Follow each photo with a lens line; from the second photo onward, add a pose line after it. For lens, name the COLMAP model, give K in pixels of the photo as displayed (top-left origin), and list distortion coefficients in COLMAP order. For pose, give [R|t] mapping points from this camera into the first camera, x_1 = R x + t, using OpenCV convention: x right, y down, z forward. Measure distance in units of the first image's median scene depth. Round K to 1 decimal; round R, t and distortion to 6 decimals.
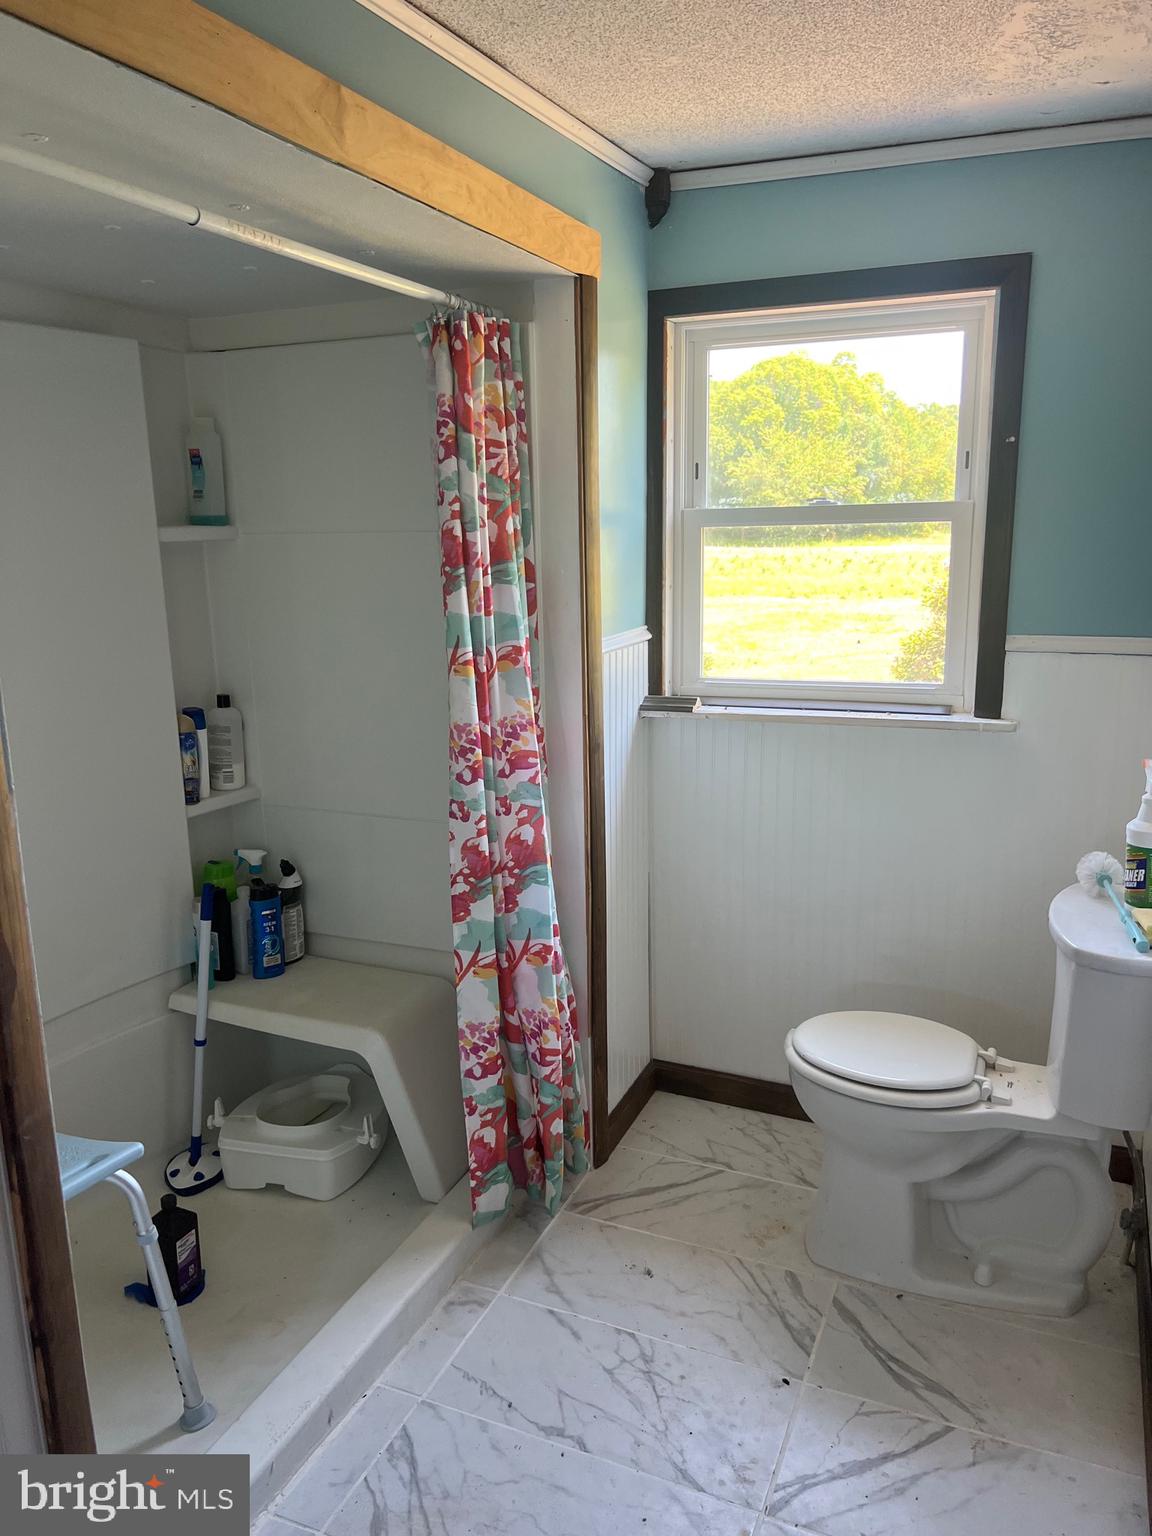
lens RADIAL K [[1157.2, 0, 583.4], [0, 1157.2, 767.8], [0, 0, 1]] dist [0.014465, -0.008870]
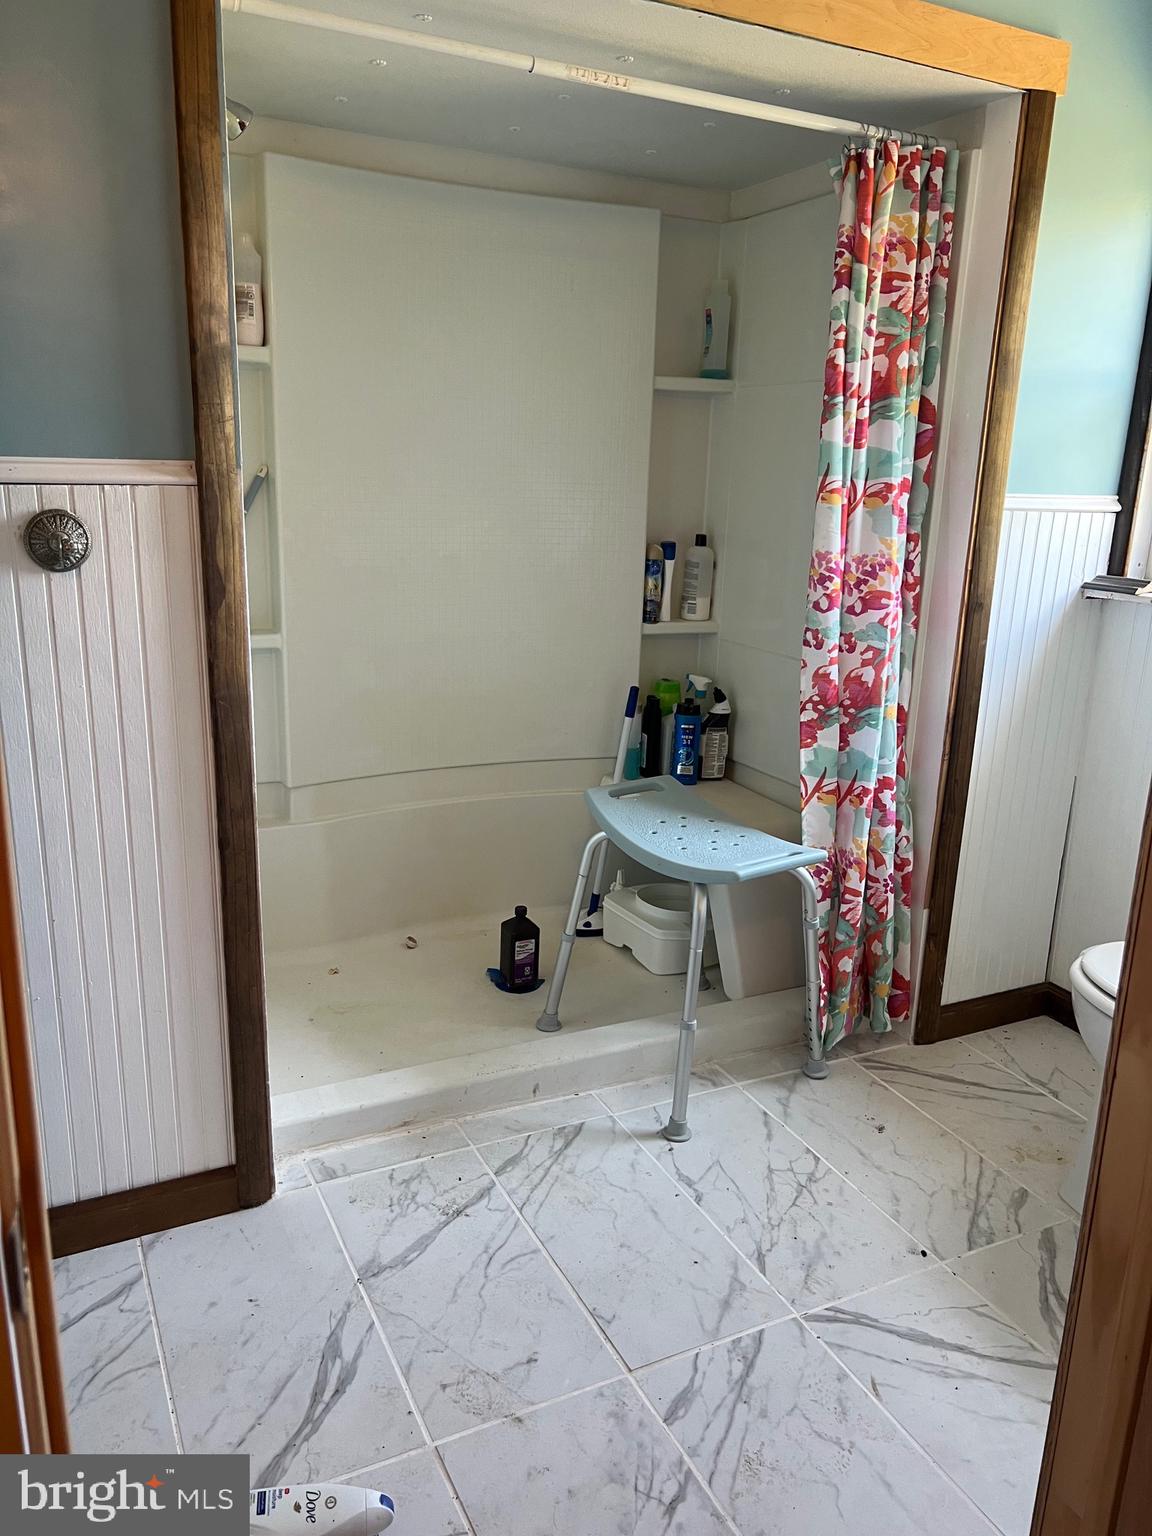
lens RADIAL K [[1157.2, 0, 586.0], [0, 1157.2, 770.1], [0, 0, 1]] dist [0.014465, -0.008870]
pose [[0.758268, 0.198010, -0.621146, 0.415194], [-0.184695, 0.978972, 0.086610, 0.099328], [0.625234, 0.049049, 0.778894, 0.065588]]
